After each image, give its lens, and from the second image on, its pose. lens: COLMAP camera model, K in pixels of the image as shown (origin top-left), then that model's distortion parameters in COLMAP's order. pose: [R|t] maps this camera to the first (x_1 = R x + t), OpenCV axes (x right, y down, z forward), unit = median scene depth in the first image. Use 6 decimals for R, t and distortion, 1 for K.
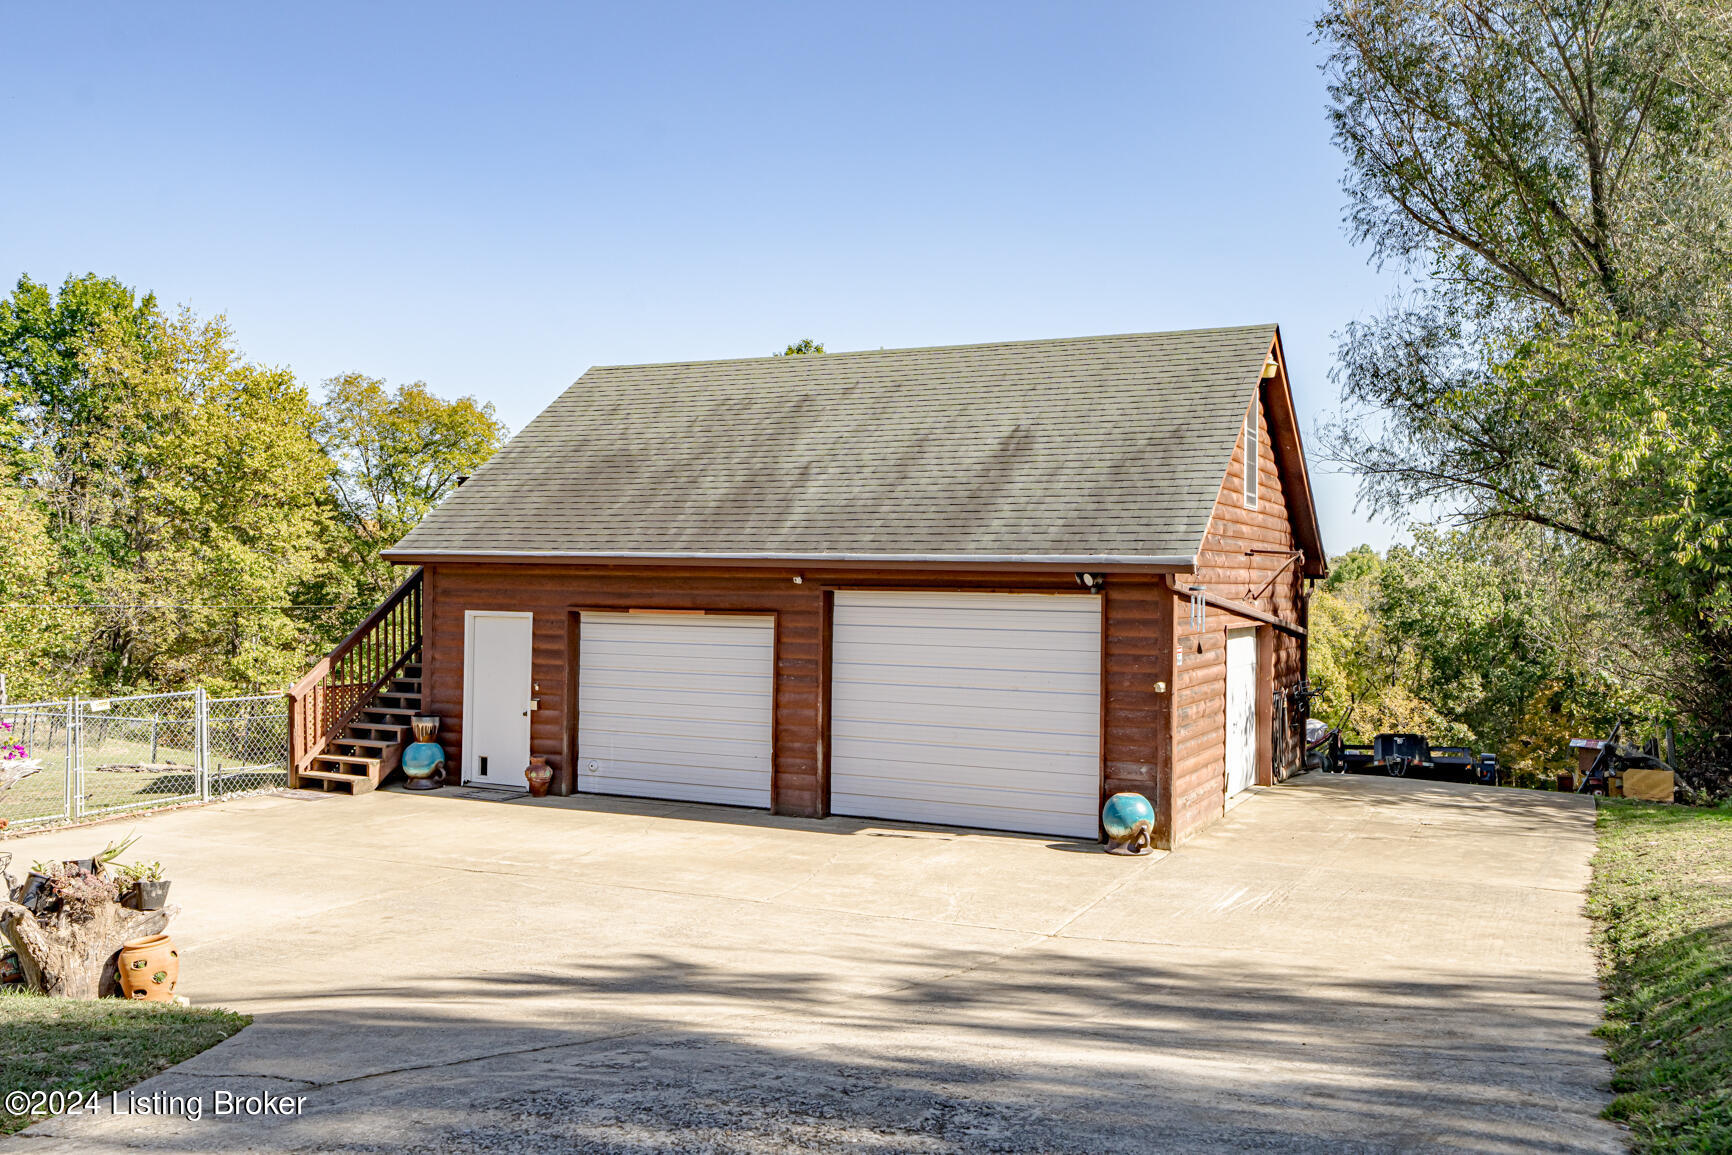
lens RADIAL K [[1442.2, 0, 872.3], [0, 1442.2, 577.2], [0, 0, 1]] dist [0.018102, 0.011688]
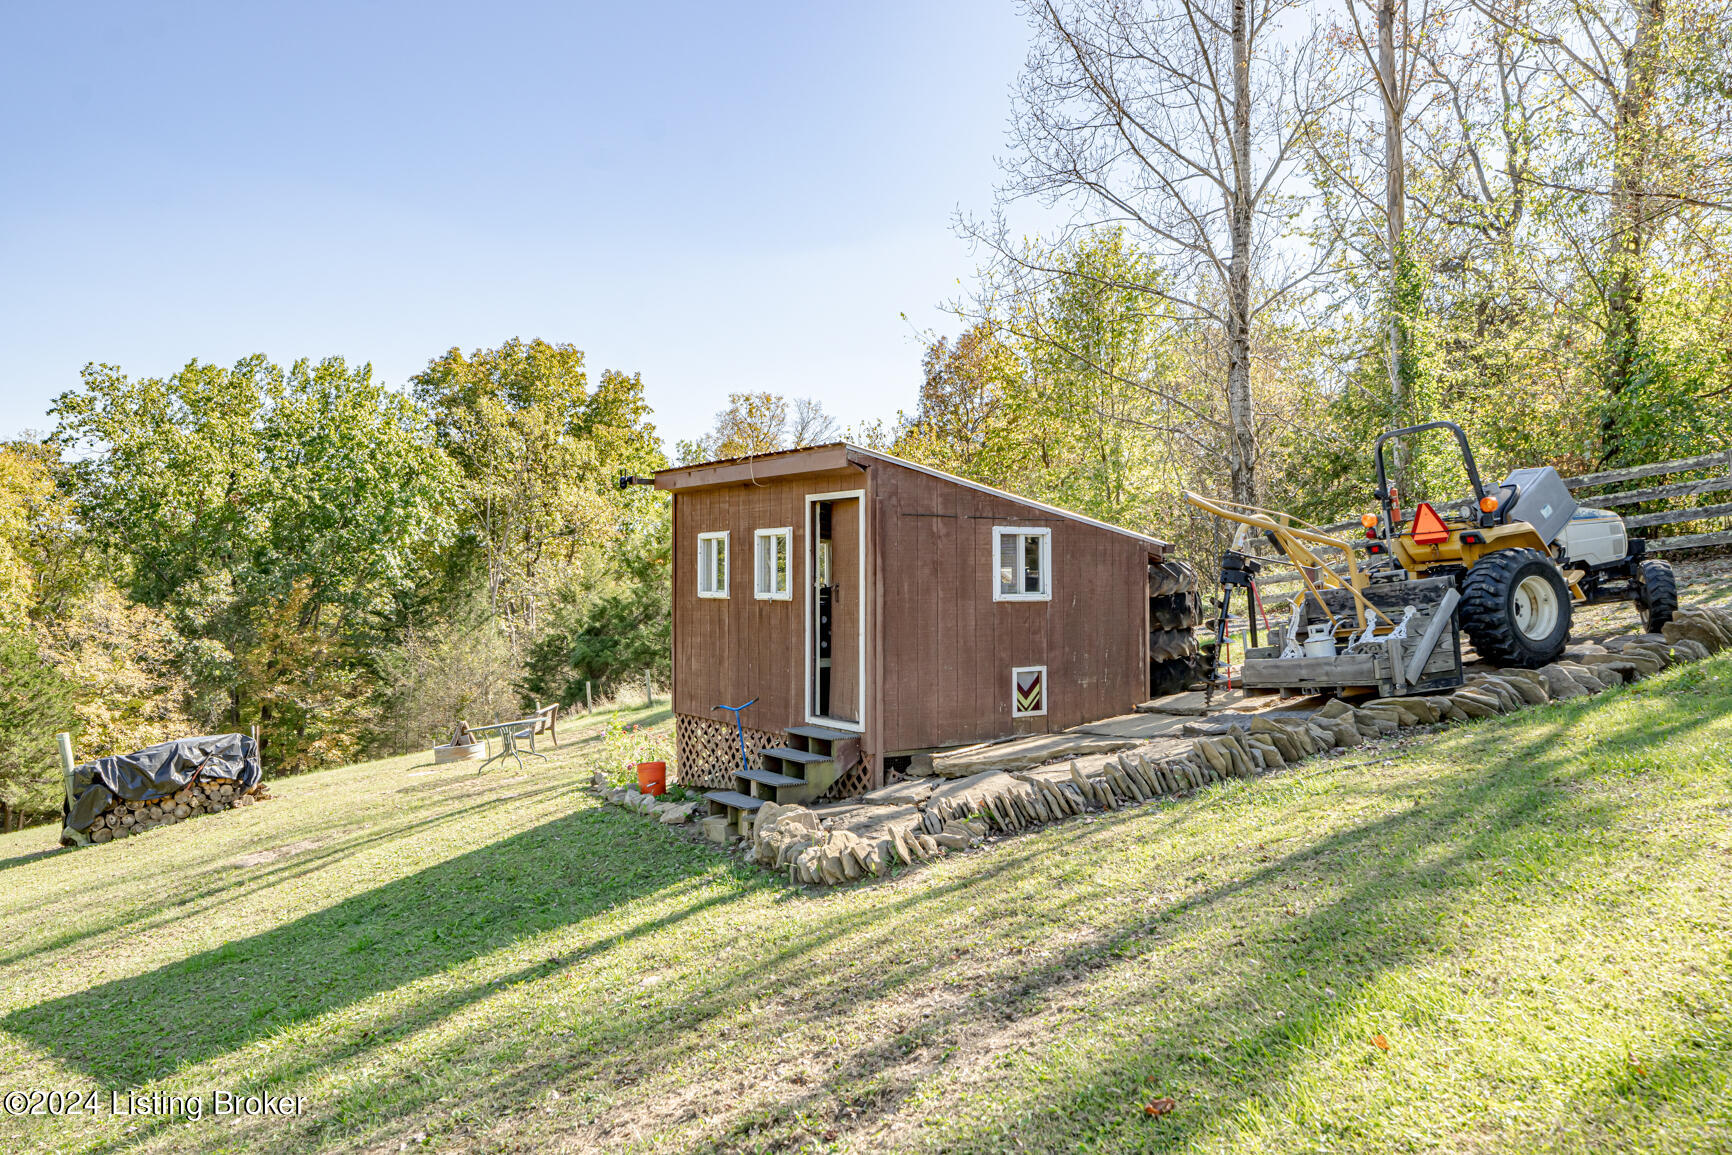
lens RADIAL K [[1307.5, 0, 873.3], [0, 1307.5, 571.8], [0, 0, 1]] dist [-0.005416, 0.026047]
pose [[0.504040, -0.011660, 0.863601, 0.139944], [0.003588, 0.999929, 0.011406, 0.365210], [-0.863673, -0.002650, 0.504046, 2.375000]]
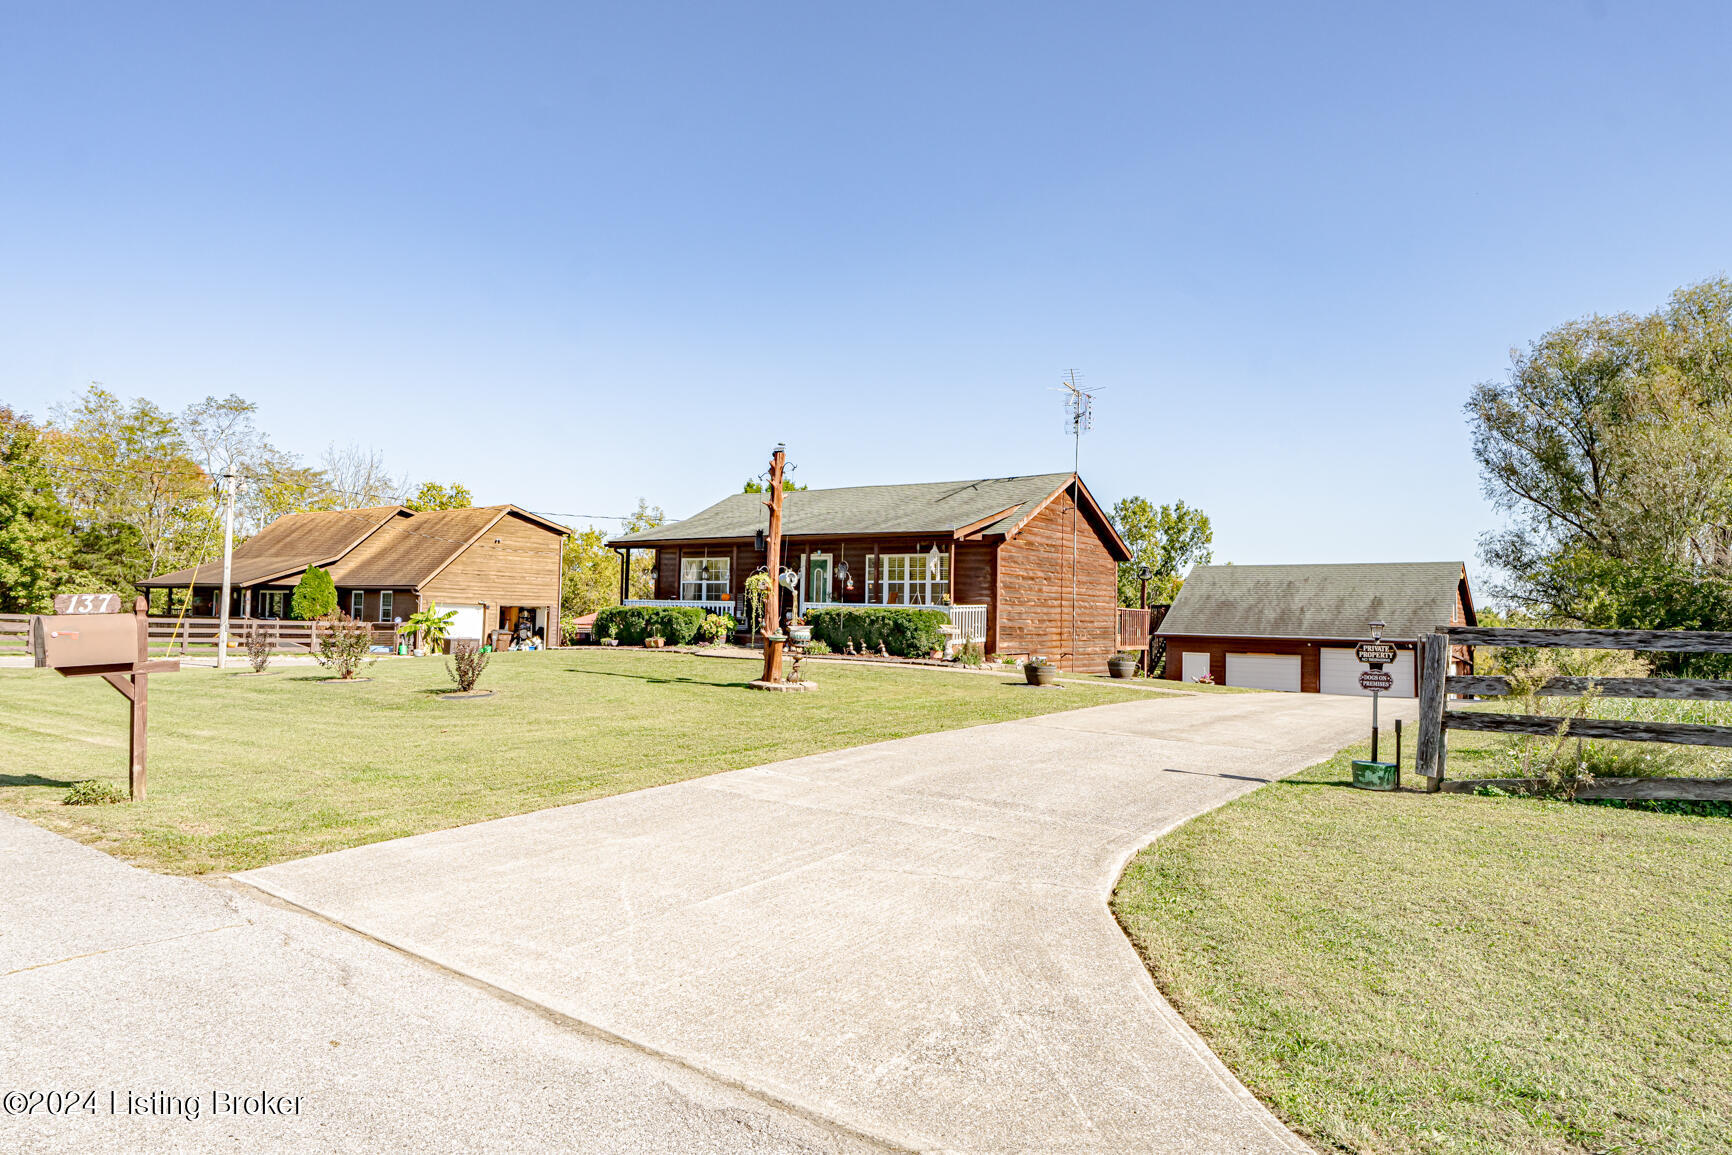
lens RADIAL K [[1057.9, 0, 842.0], [0, 1057.9, 563.5], [0, 0, 1]] dist [-0.031717, 0.010316]
pose [[0.975429, -0.003691, -0.220283, -0.494716], [-0.009144, 0.998320, -0.057219, -0.031146], [0.220124, 0.057827, 0.973756, -1.391398]]
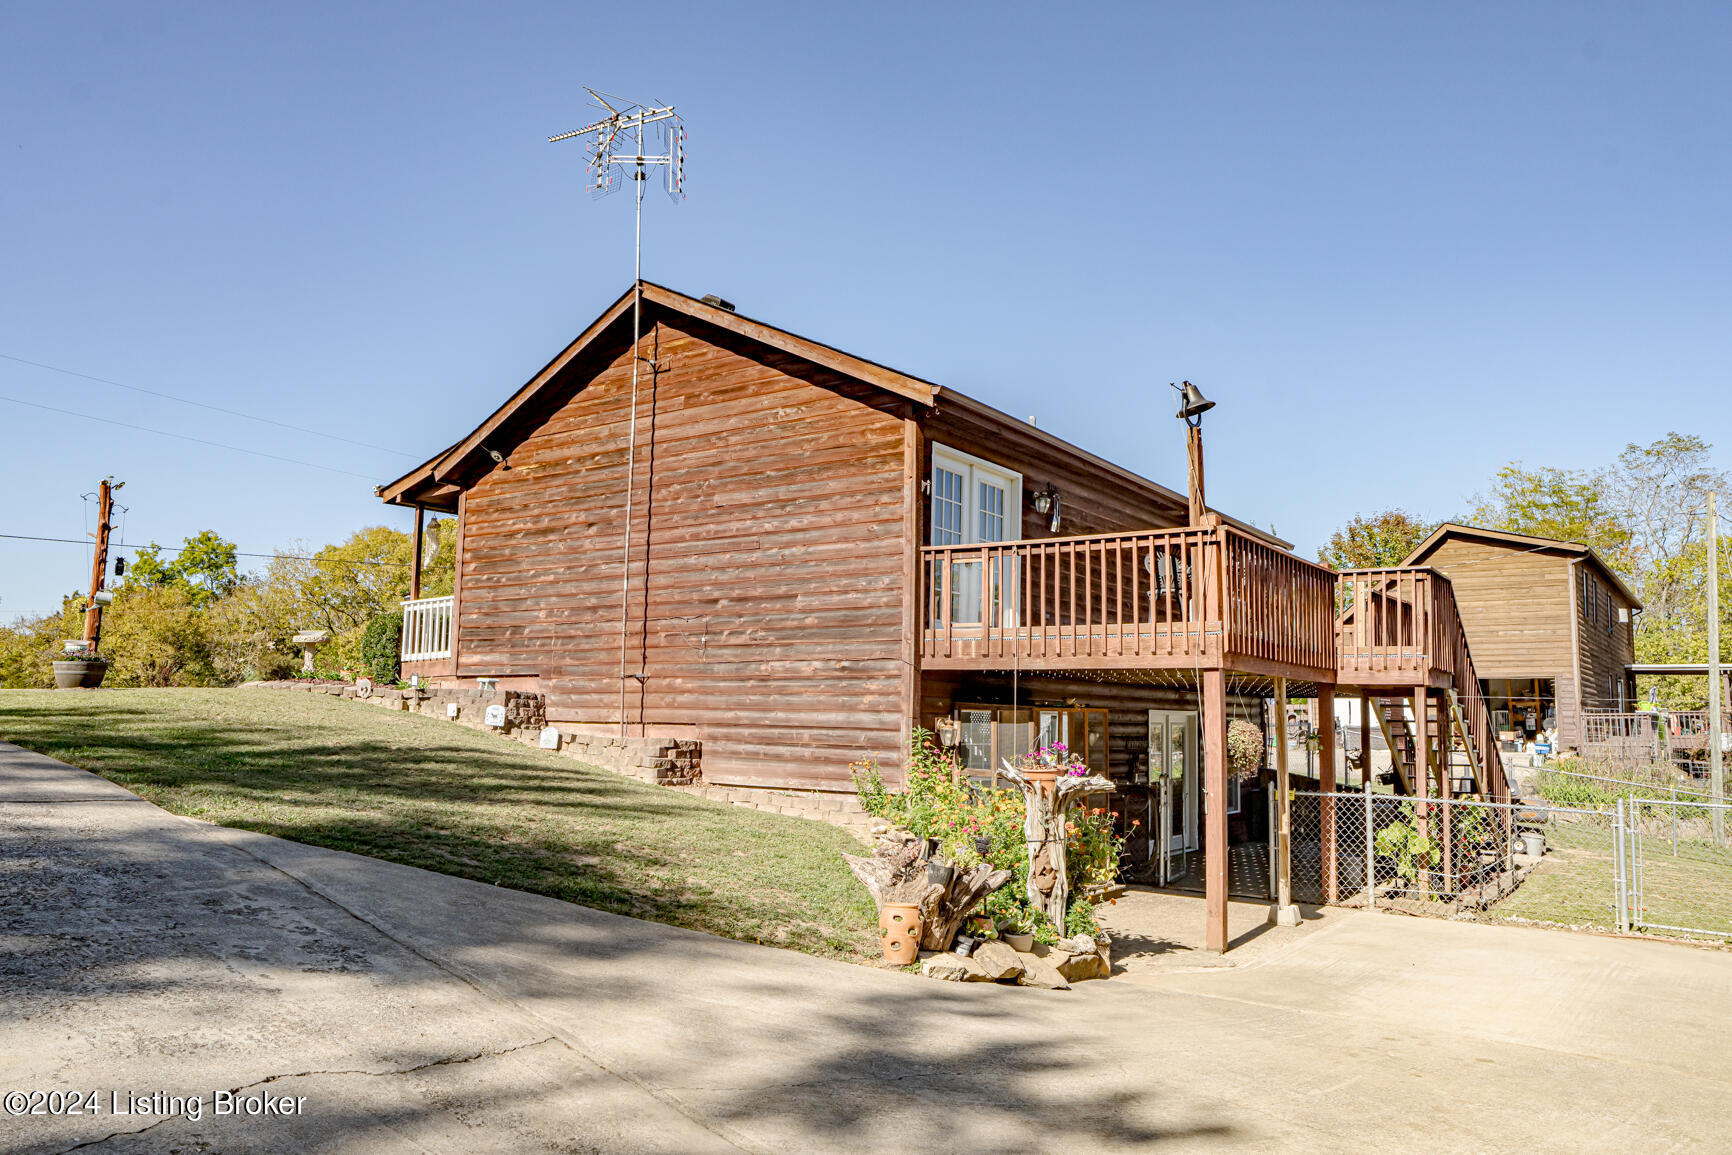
lens RADIAL K [[1186.6, 0, 885.6], [0, 1186.6, 578.3], [0, 0, 1]] dist [-0.020922, 0.029382]
pose [[-0.189803, -0.133009, -0.972771, 0.222804], [-0.020935, 0.991104, -0.131431, 0.044769], [0.981599, -0.004581, -0.190899, 0.501503]]
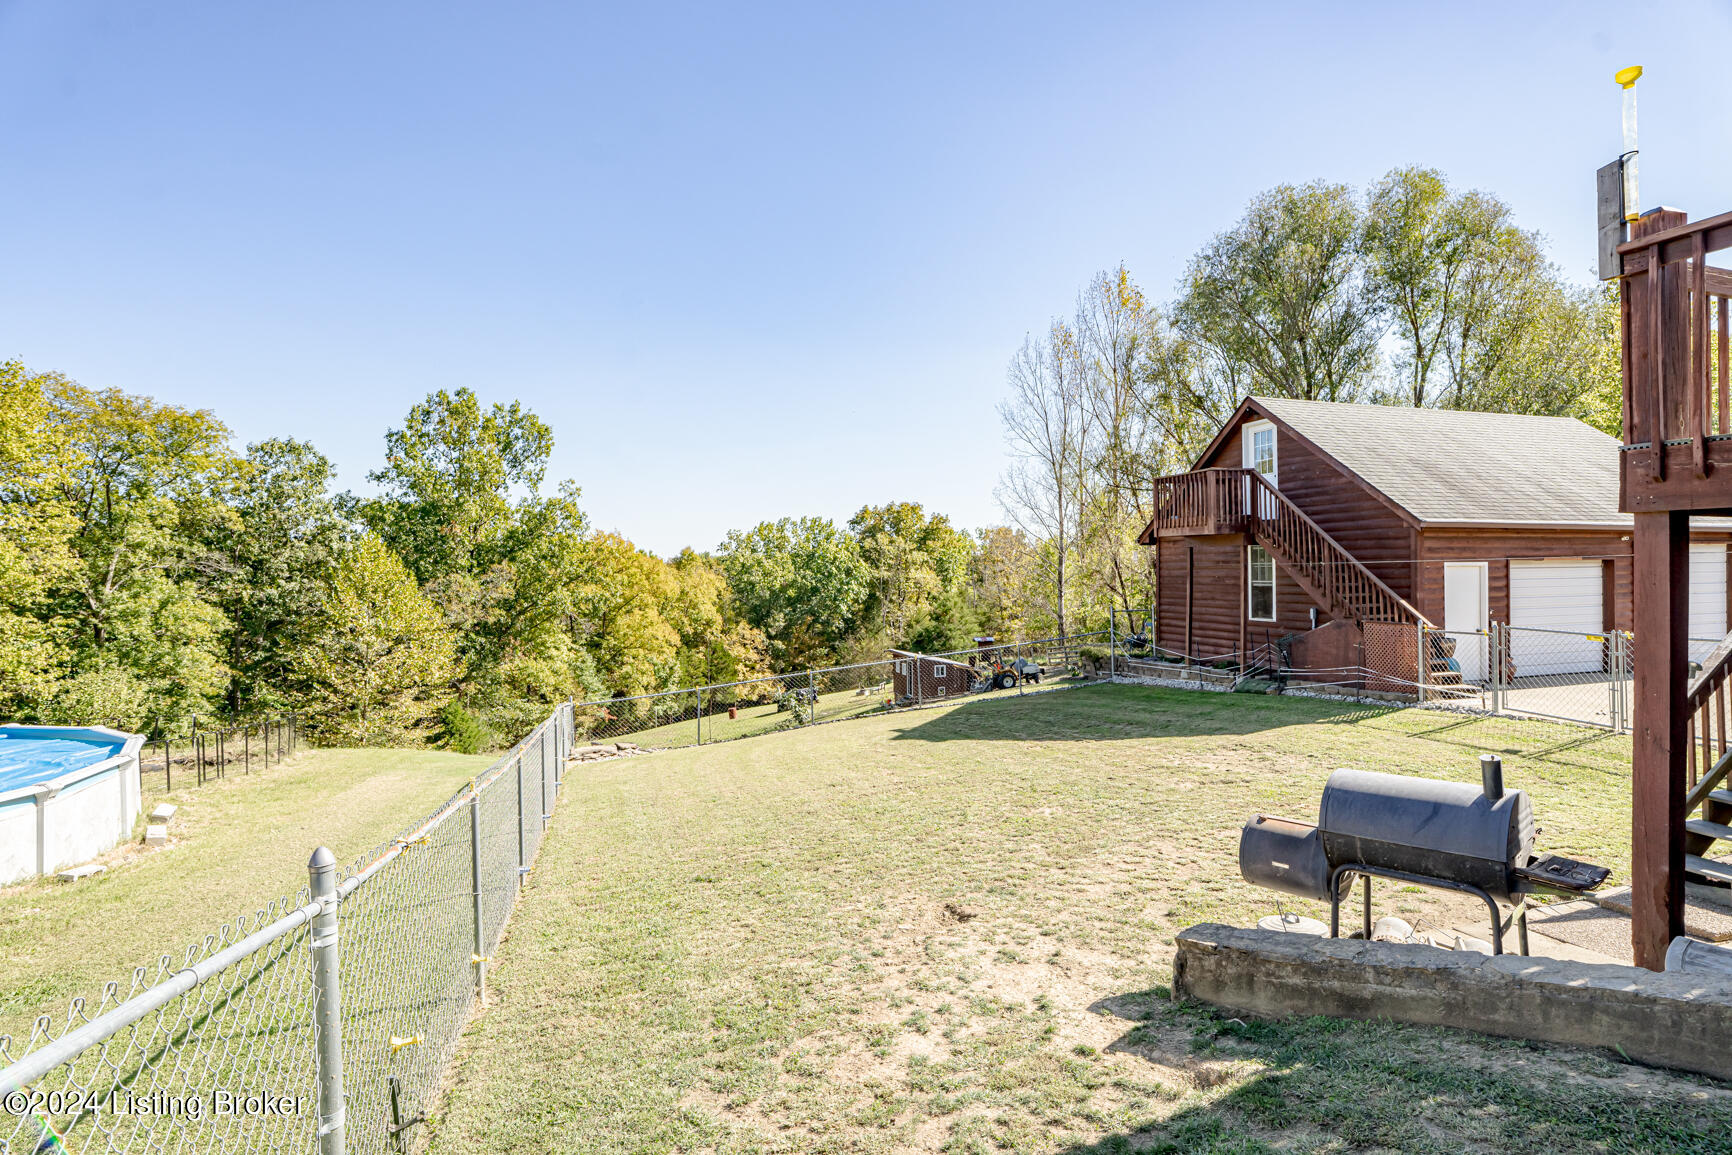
lens RADIAL K [[851.0, 0, 864.9], [0, 851.0, 561.8], [0, 0, 1]] dist [-0.045331, 0.010216]
pose [[0.750298, -0.017197, 0.660876, -1.239751], [0.020178, 0.999792, 0.003107, 0.008244], [-0.660792, 0.011004, 0.750488, 0.752149]]
